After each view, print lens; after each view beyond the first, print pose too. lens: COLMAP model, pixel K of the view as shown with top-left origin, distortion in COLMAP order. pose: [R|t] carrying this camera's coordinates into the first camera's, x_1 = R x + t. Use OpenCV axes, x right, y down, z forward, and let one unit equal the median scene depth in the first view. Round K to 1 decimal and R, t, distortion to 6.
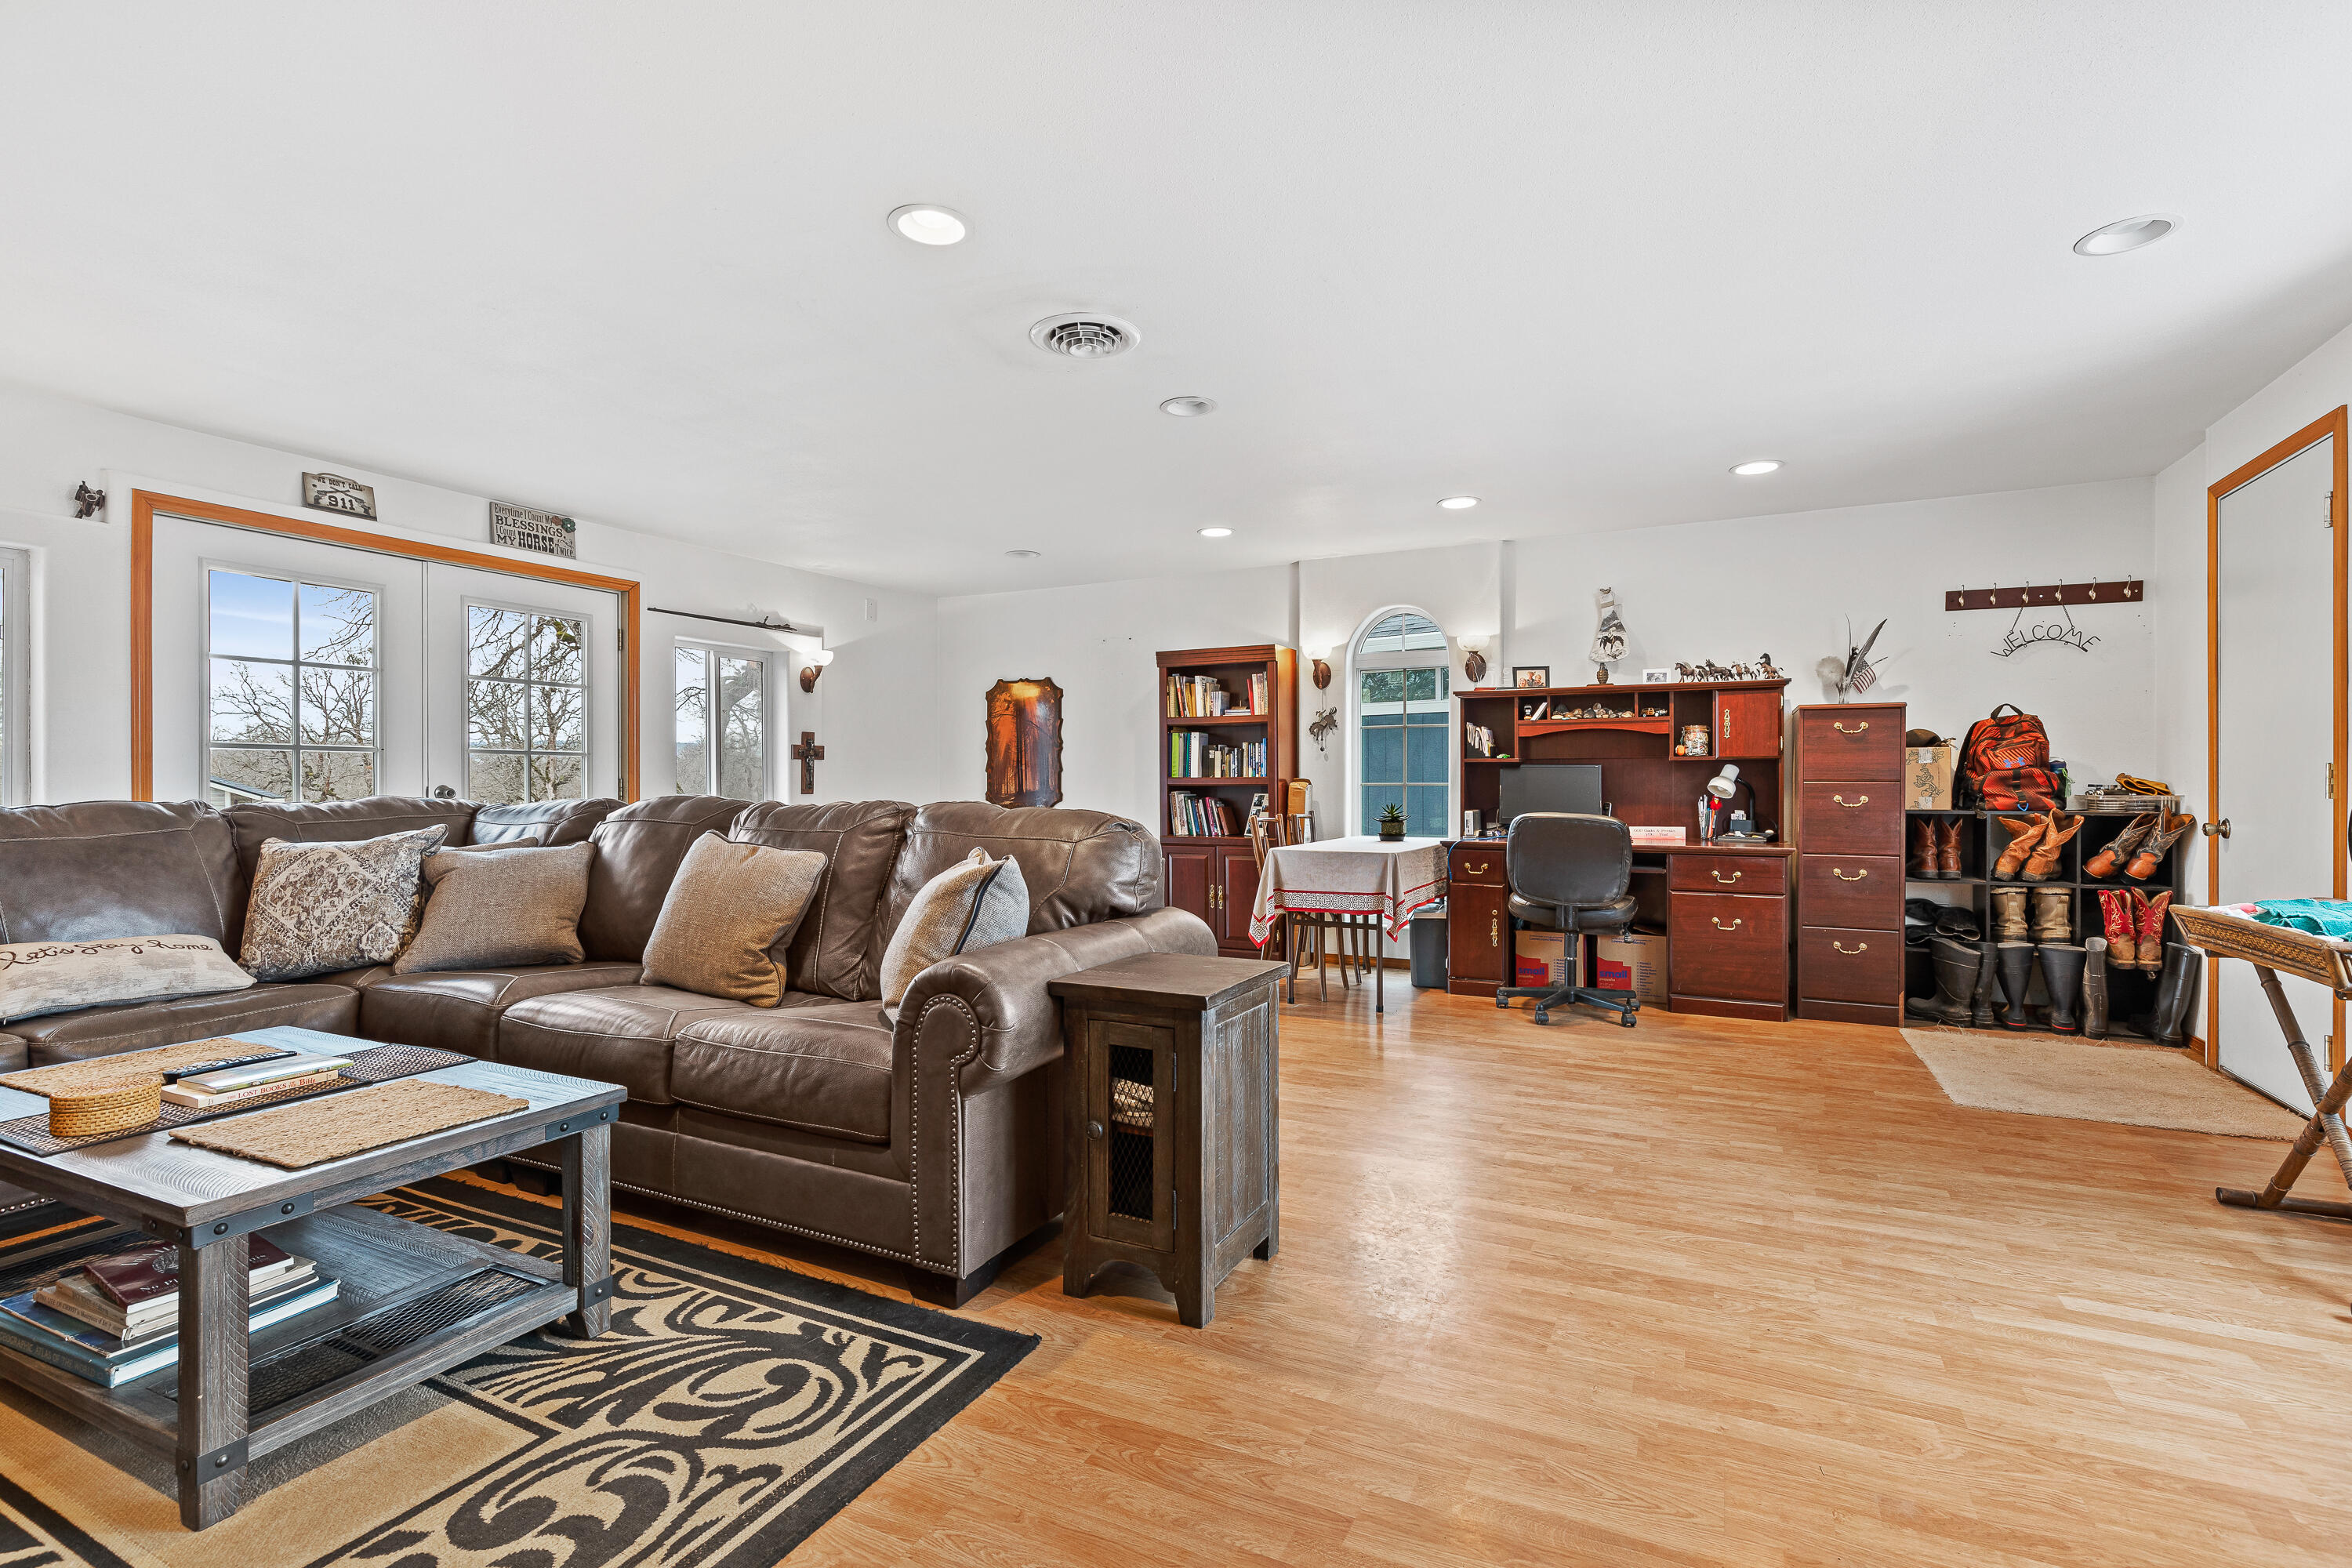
lens RADIAL K [[1090.0, 0, 1184.2], [0, 1090.0, 785.3], [0, 0, 1]] dist [0.004814, 0.000824]
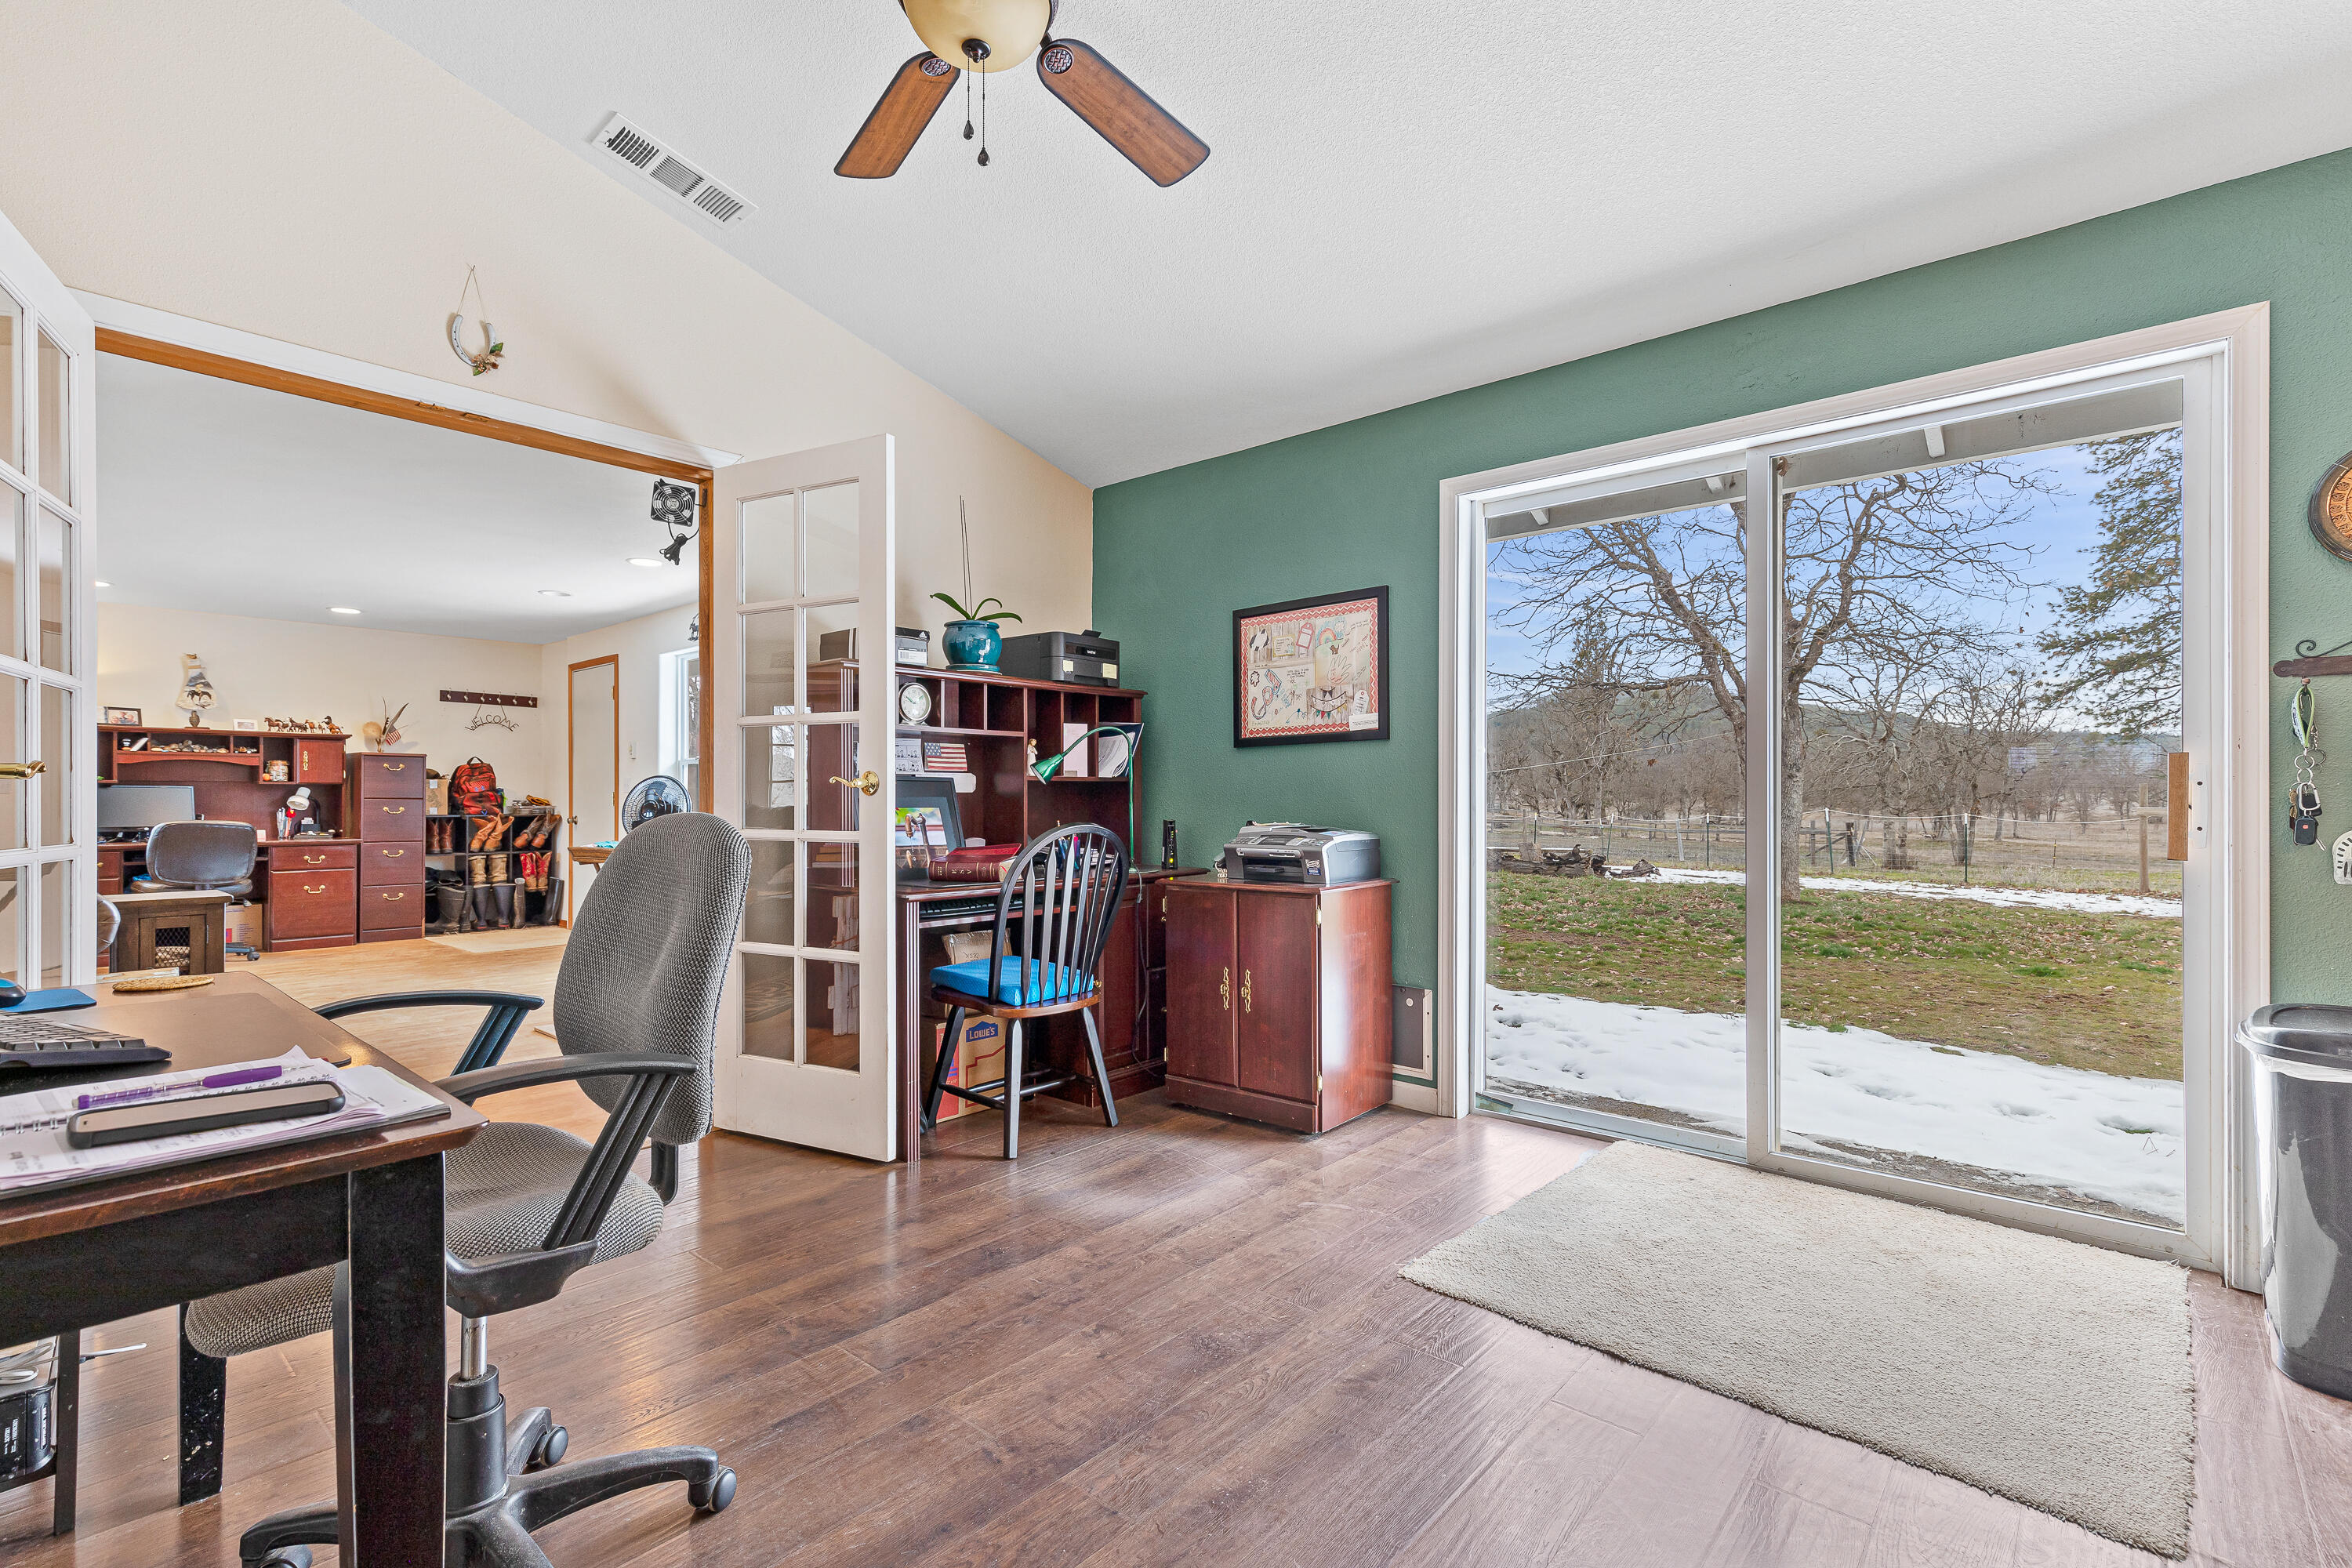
lens RADIAL K [[1090.0, 0, 1179.9], [0, 1090.0, 797.4], [0, 0, 1]] dist [0.004814, 0.000824]
pose [[0.270819, 0.001529, 0.962629, -0.655046], [0.000707, 0.999998, -0.001787, -0.001782], [-0.962630, 0.001164, 0.270817, -0.602569]]
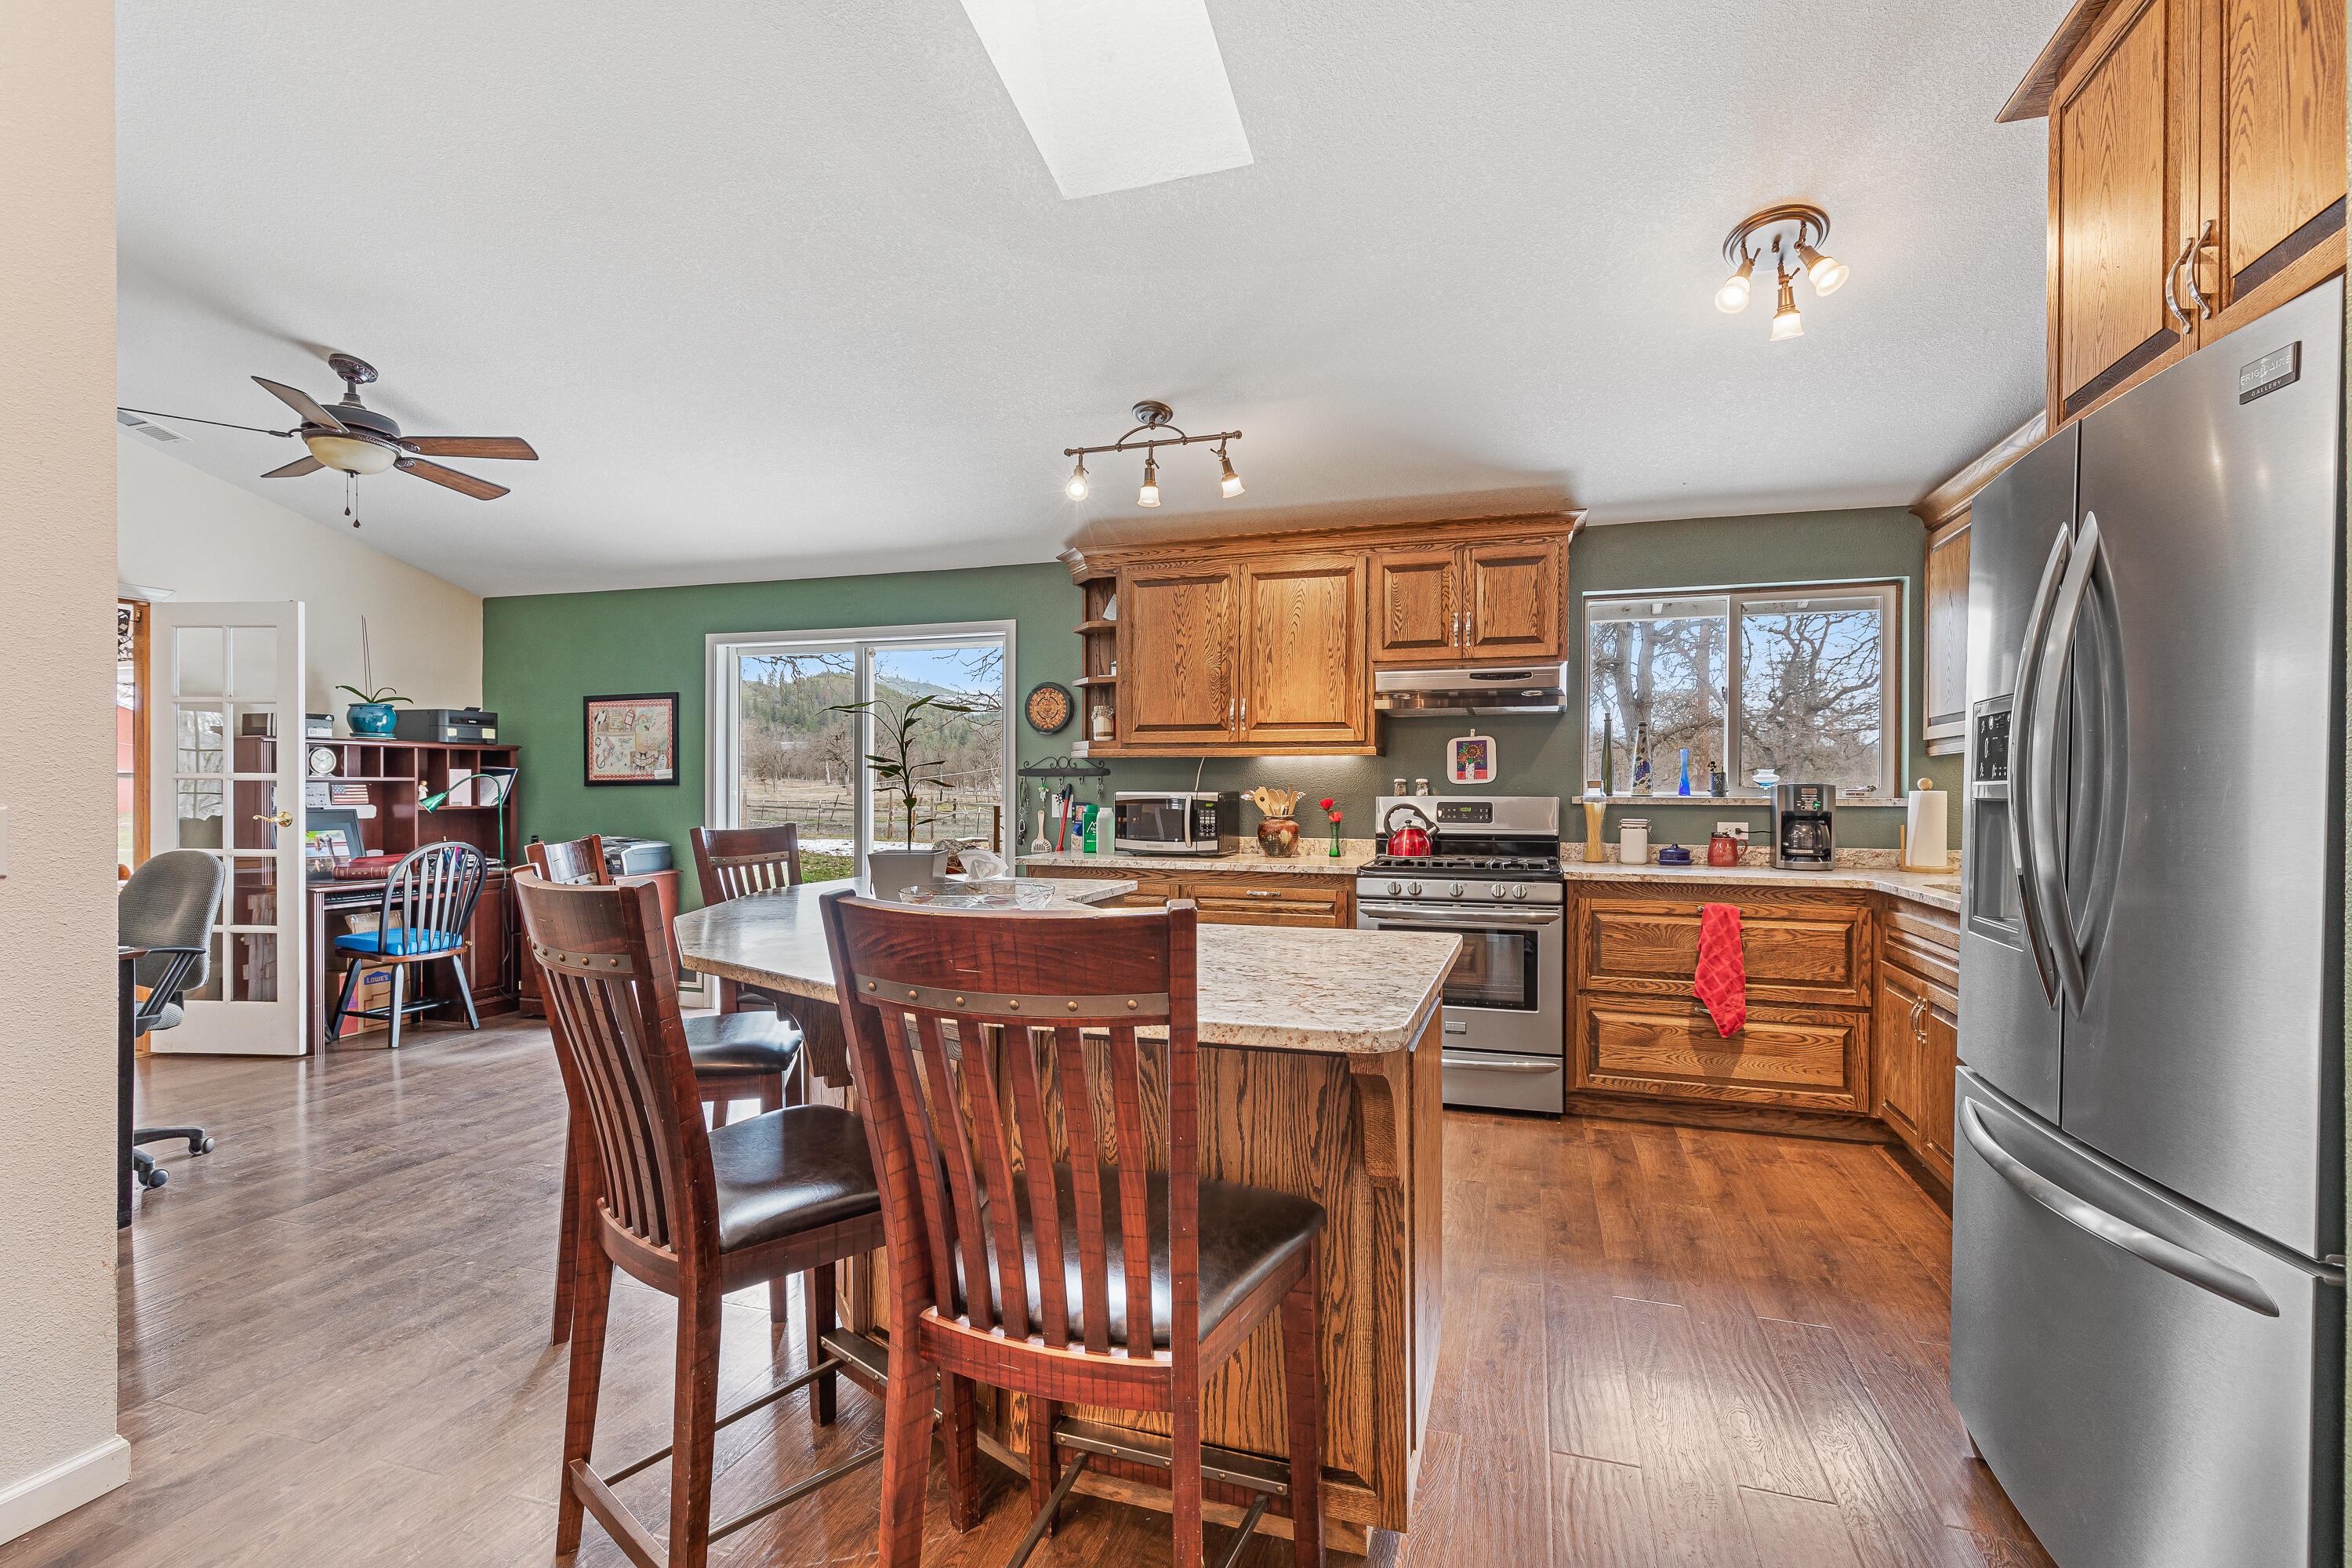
lens RADIAL K [[1090.0, 0, 1185.0], [0, 1090.0, 790.7], [0, 0, 1]] dist [0.004814, 0.000824]
pose [[-0.140996, -0.002638, 0.990007, -1.185112], [-0.002005, 0.999995, 0.002379, -0.039776], [-0.990008, -0.001649, -0.141000, -0.921876]]
